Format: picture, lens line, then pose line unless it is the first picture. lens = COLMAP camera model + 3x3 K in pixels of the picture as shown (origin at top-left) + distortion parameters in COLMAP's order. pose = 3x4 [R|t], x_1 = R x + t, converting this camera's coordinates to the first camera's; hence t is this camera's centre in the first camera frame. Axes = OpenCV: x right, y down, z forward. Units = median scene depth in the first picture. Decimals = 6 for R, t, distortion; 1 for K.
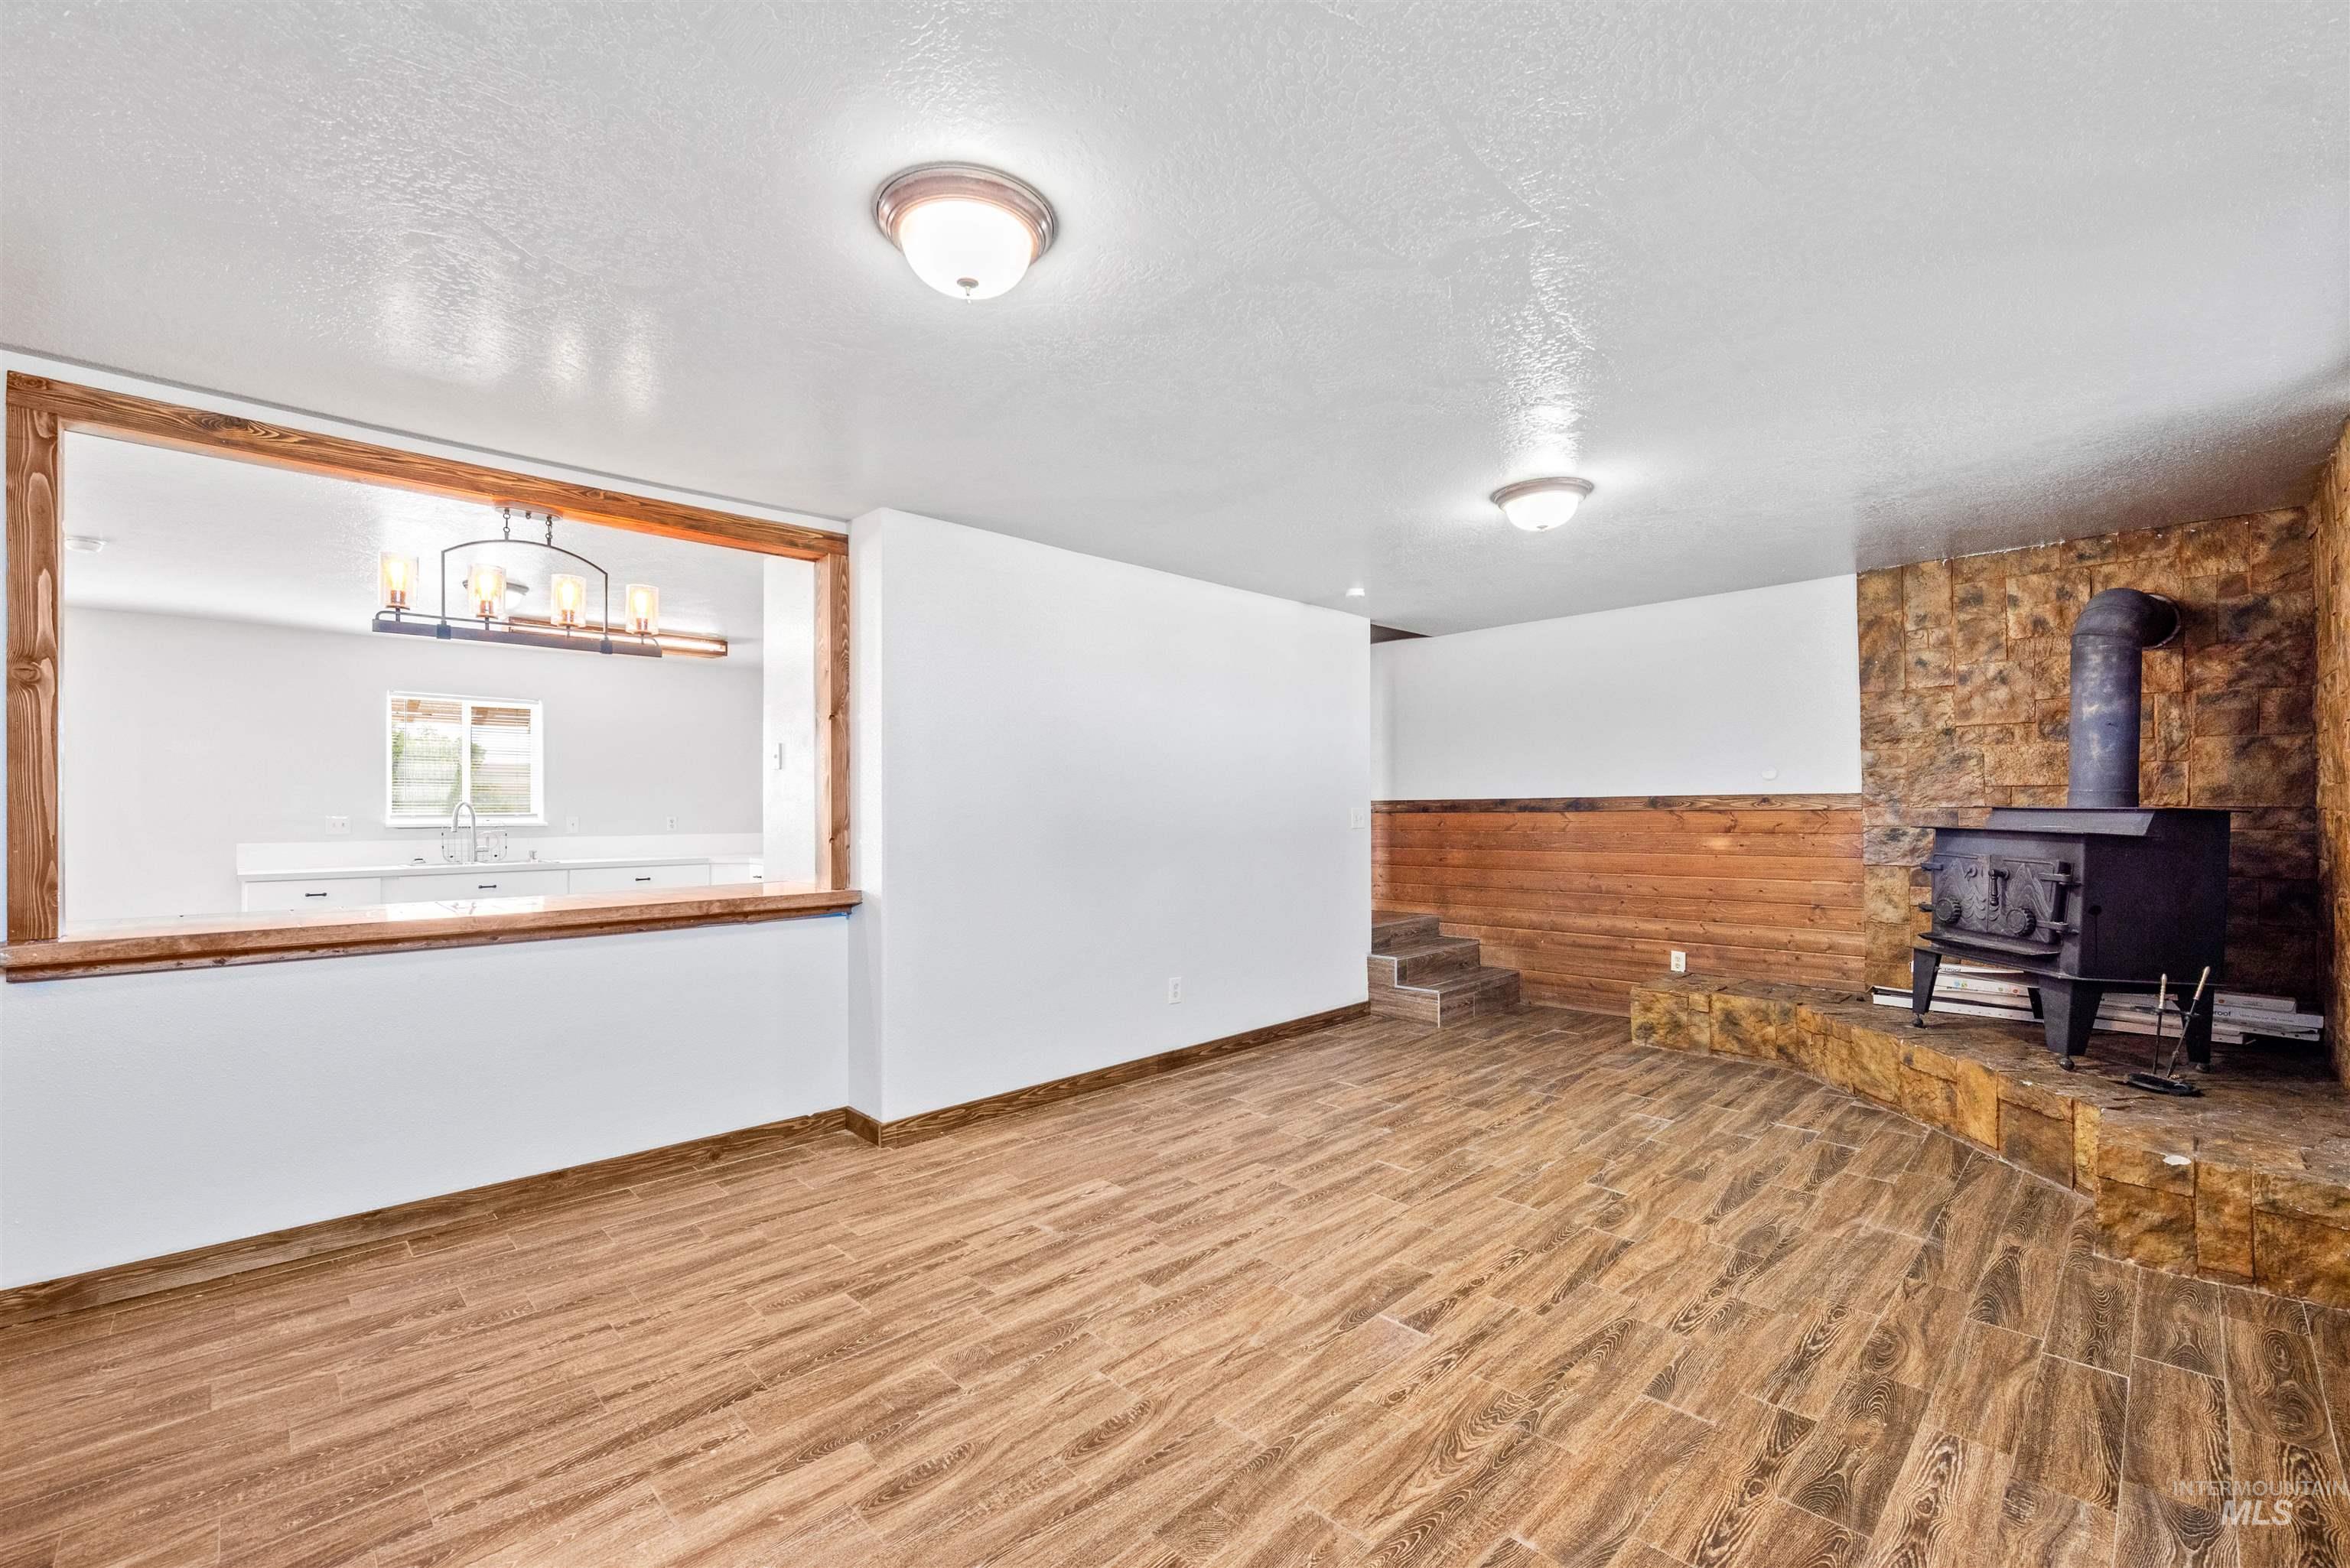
lens RADIAL K [[983.4, 0, 1186.4], [0, 983.4, 804.0], [0, 0, 1]] dist [-0.009038, -0.000217]
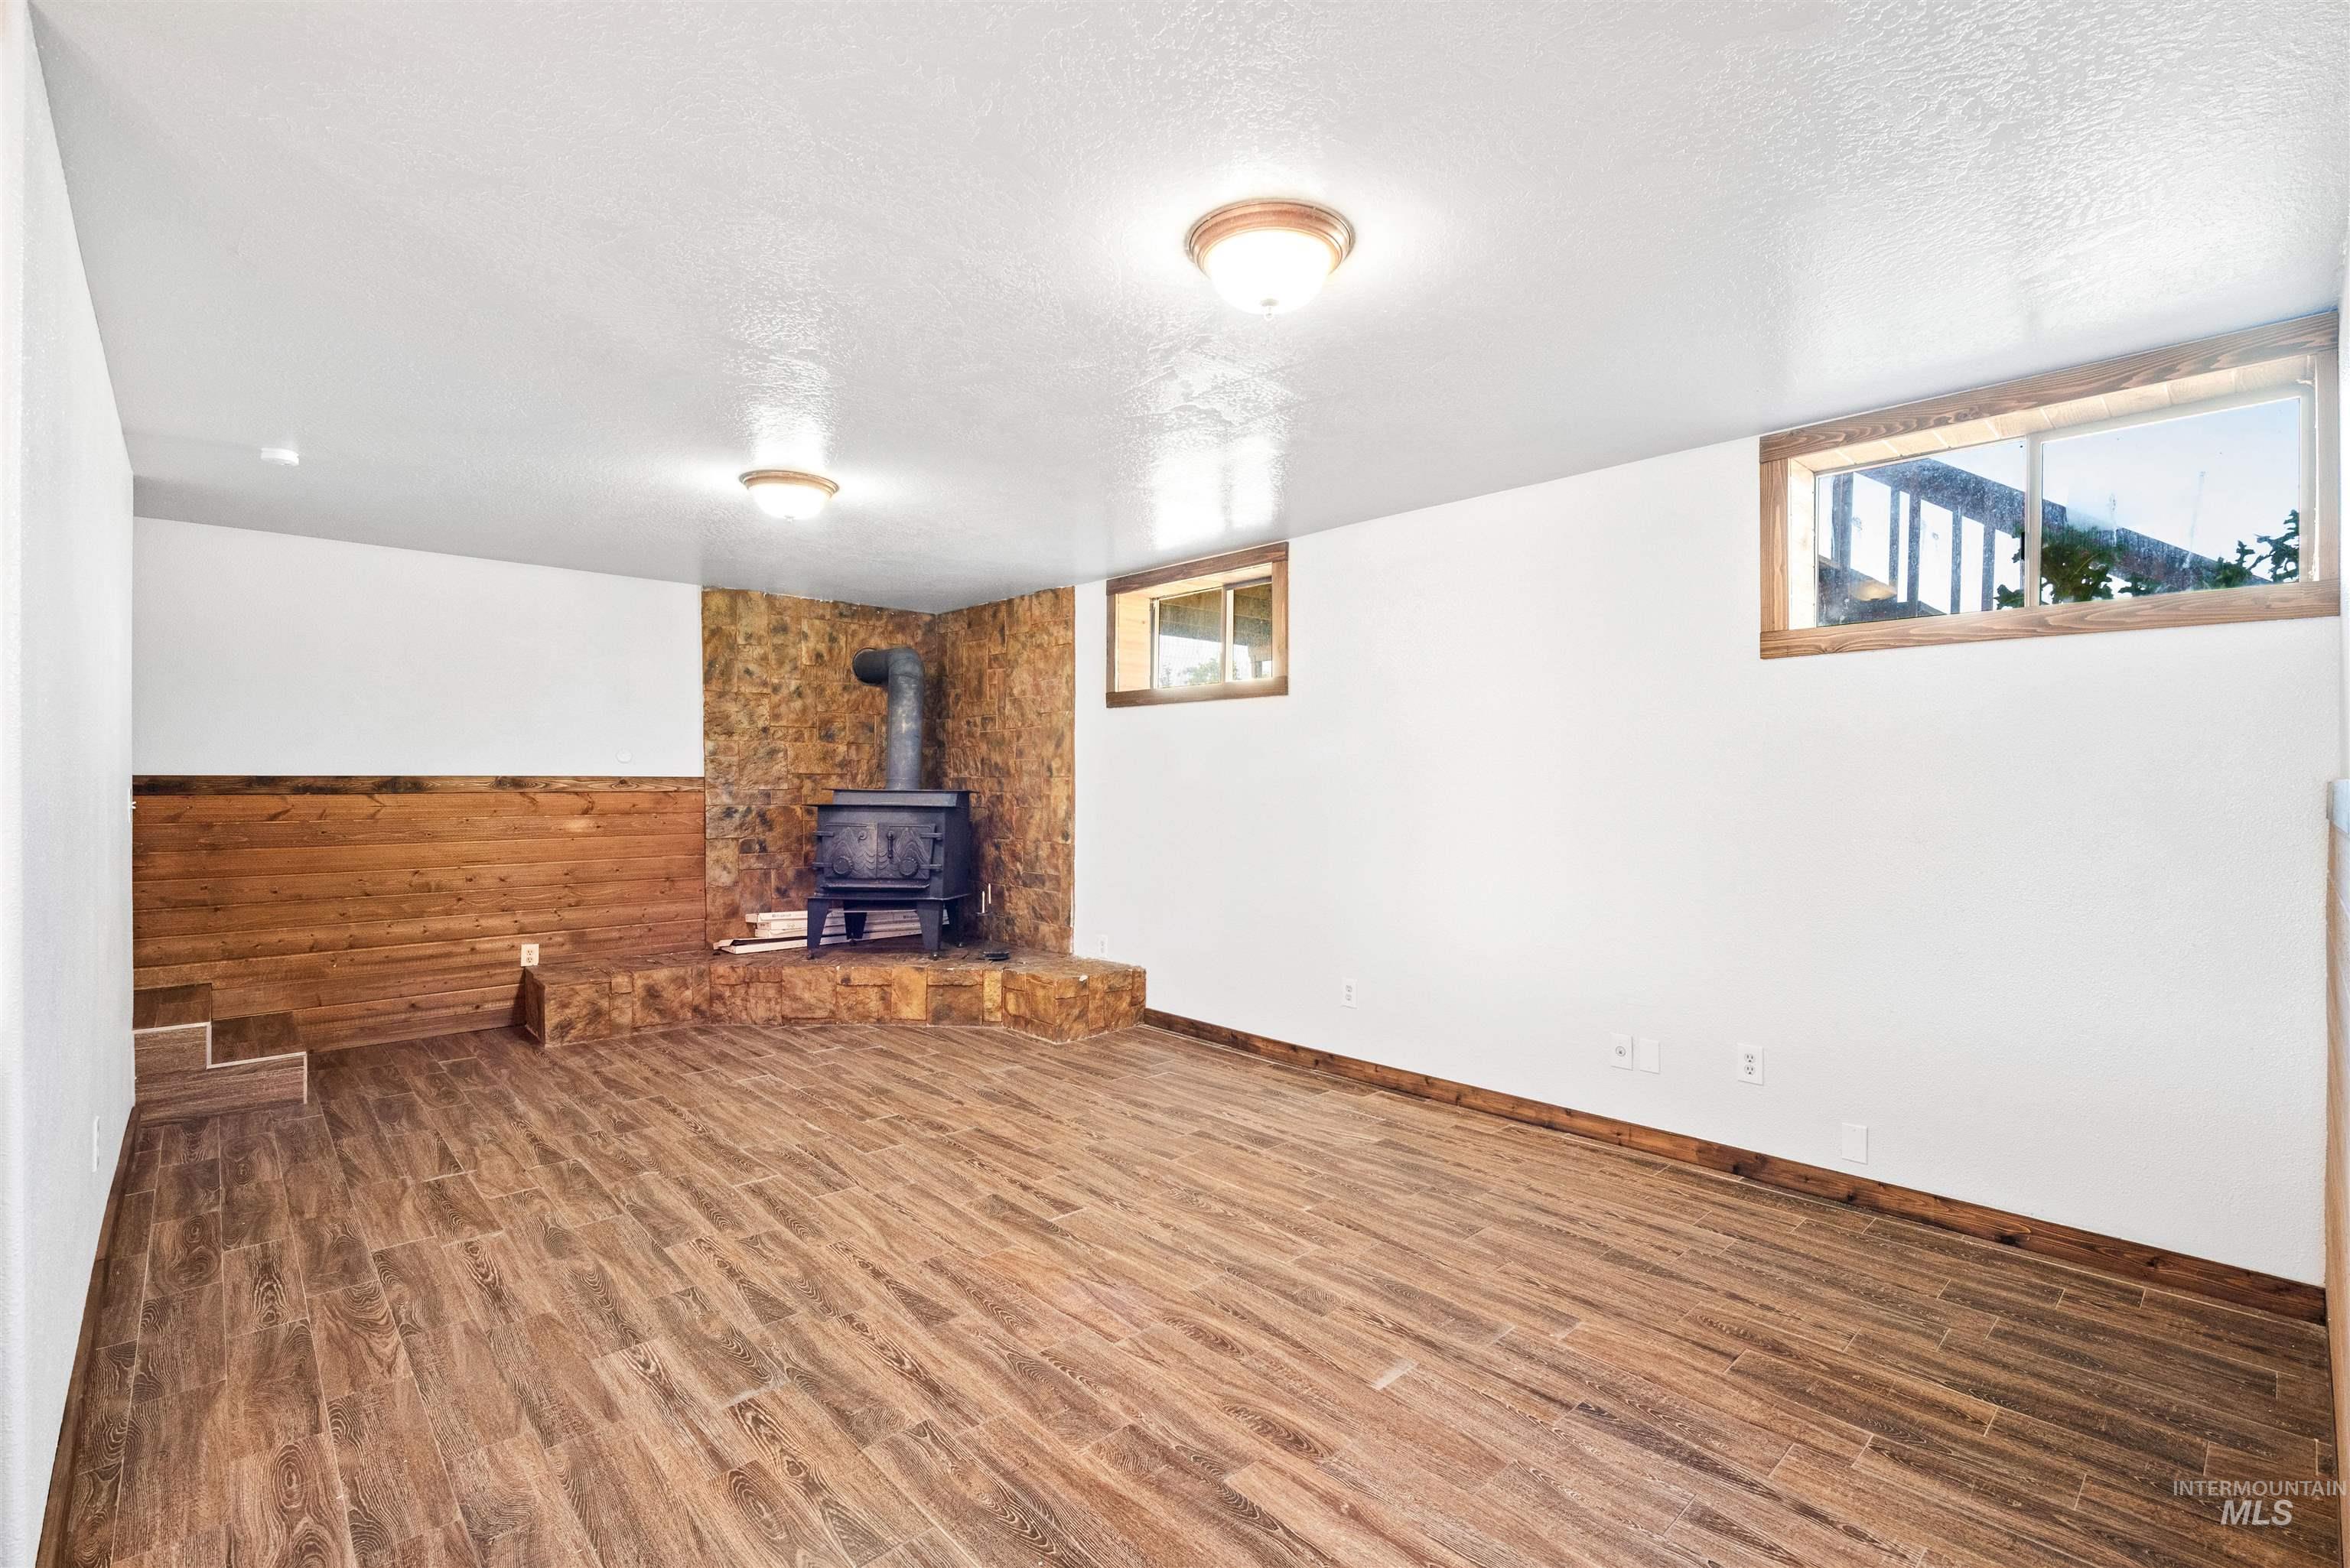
lens RADIAL K [[1048.4, 0, 1179.8], [0, 1048.4, 785.4], [0, 0, 1]] dist [-0.001602, -0.003029]
pose [[0.016621, 0.005378, 0.999847, -0.808604], [-0.005621, 0.999970, -0.005285, 0.003619], [-0.999846, -0.005532, 0.016651, 0.629333]]
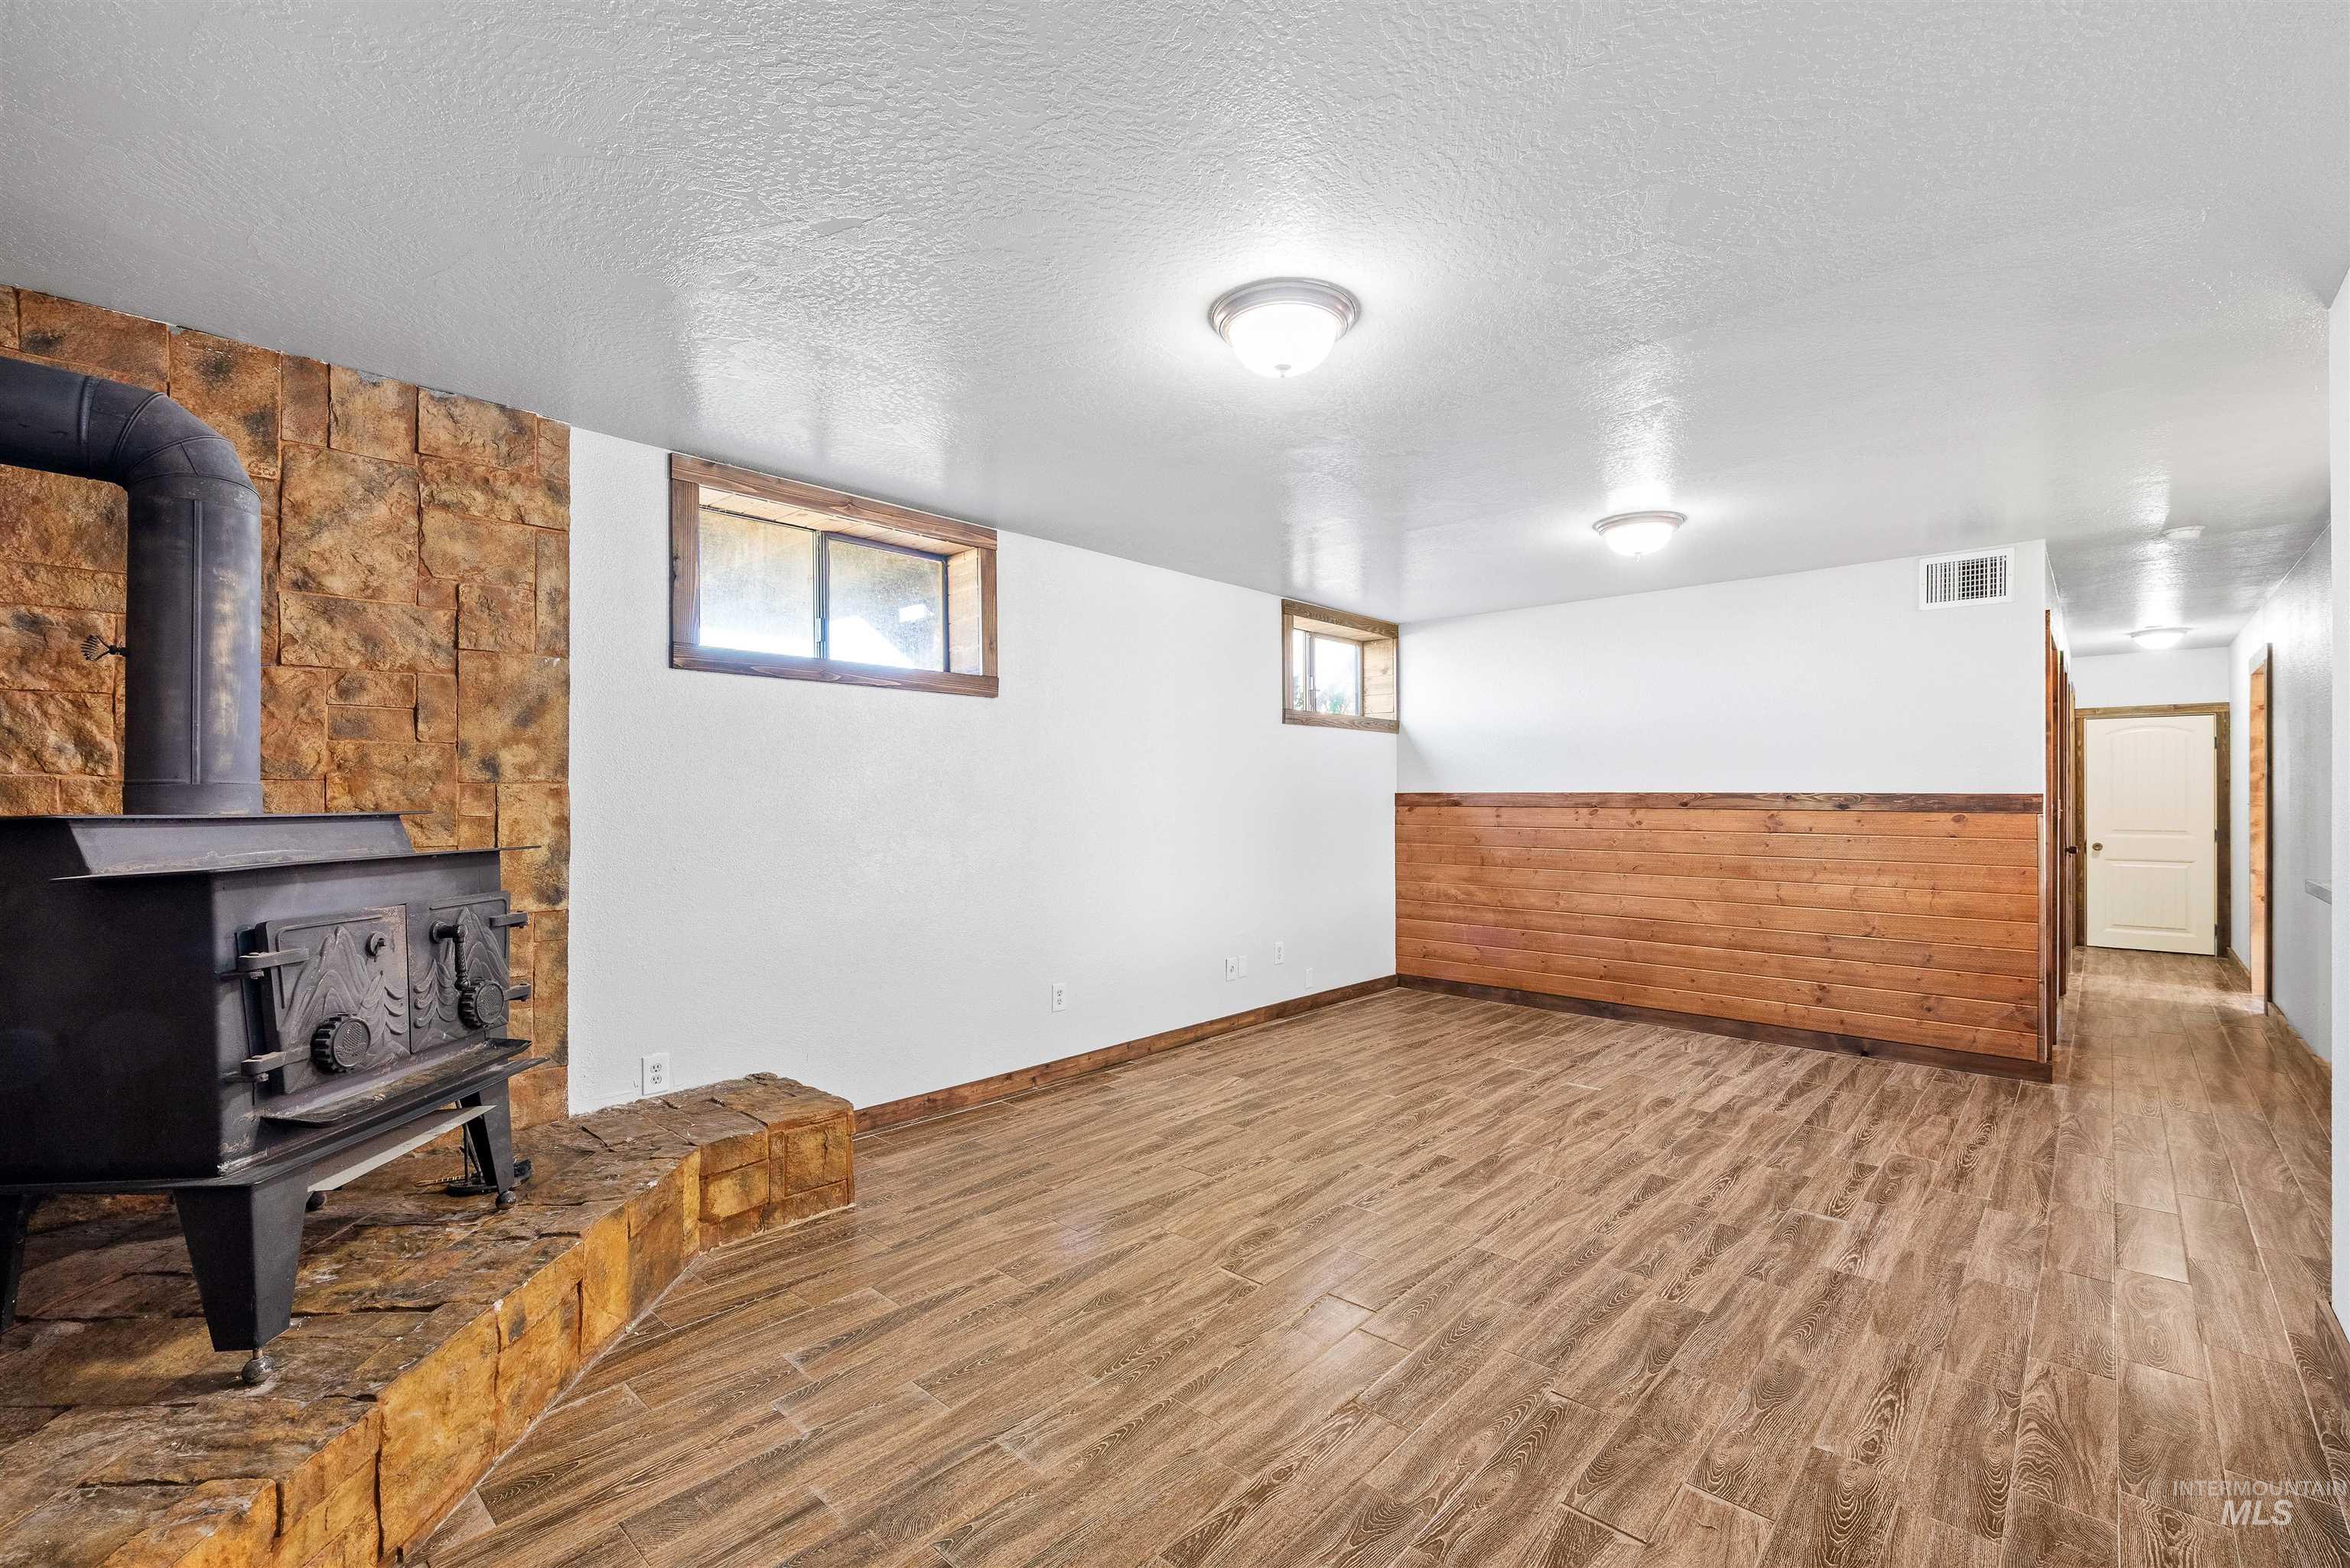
lens RADIAL K [[983.4, 0, 1196.2], [0, 983.4, 791.4], [0, 0, 1]] dist [-0.009038, -0.000217]
pose [[-0.998507, 0.007906, -0.054052, 0.504558], [0.008229, 0.999950, -0.005758, -0.001793], [0.054004, -0.006194, -0.998521, 1.808765]]
